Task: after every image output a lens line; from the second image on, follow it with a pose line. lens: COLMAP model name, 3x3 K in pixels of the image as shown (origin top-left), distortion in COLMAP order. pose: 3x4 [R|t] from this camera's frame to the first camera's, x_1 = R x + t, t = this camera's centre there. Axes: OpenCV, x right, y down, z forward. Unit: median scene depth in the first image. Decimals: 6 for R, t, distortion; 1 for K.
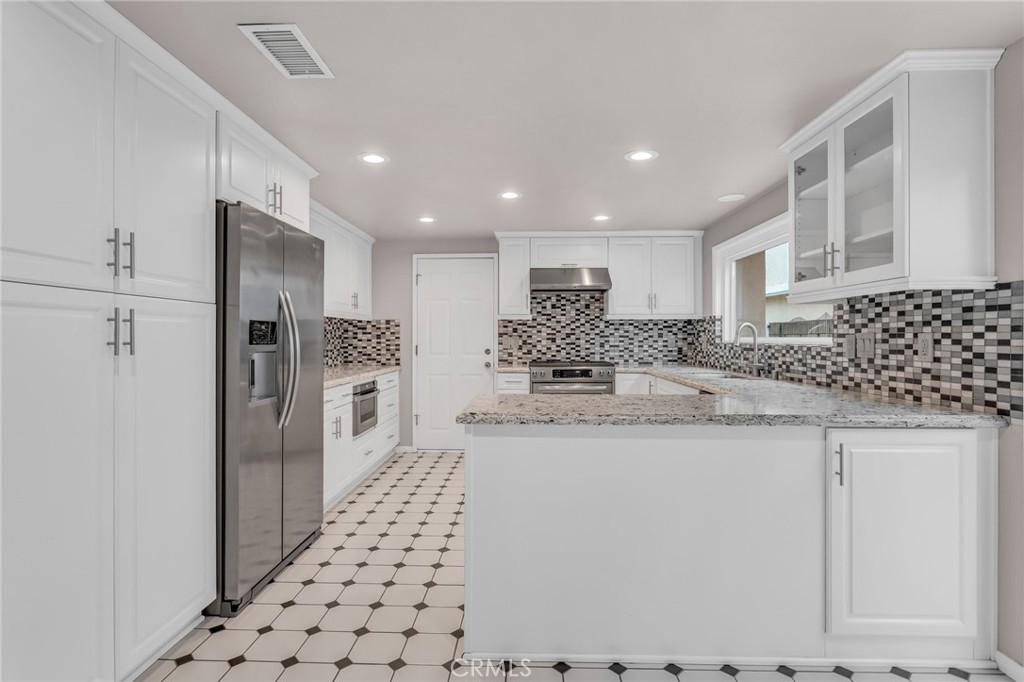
lens RADIAL K [[504.8, 0, 520.5], [0, 504.8, 336.3], [0, 0, 1]] dist [-0.005569, 0.001021]
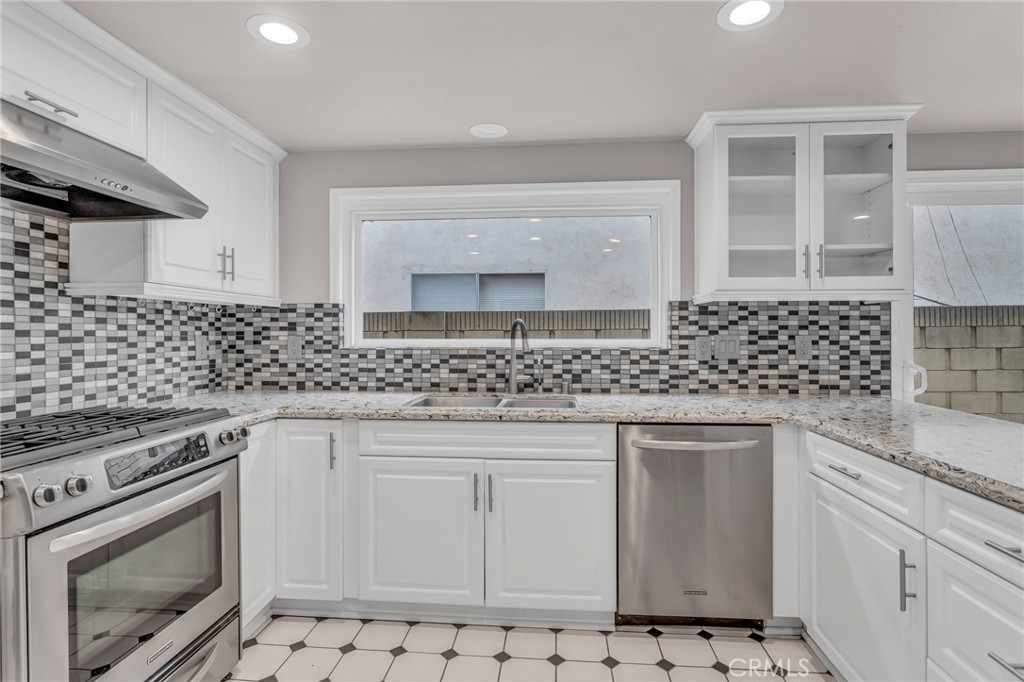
lens RADIAL K [[504.8, 0, 520.5], [0, 504.8, 336.3], [0, 0, 1]] dist [-0.005569, 0.001021]
pose [[0.062507, -0.005640, 0.998029, -0.376468], [-0.000469, 0.999984, 0.005680, -0.009626], [-0.998044, -0.000823, 0.062504, 1.402419]]
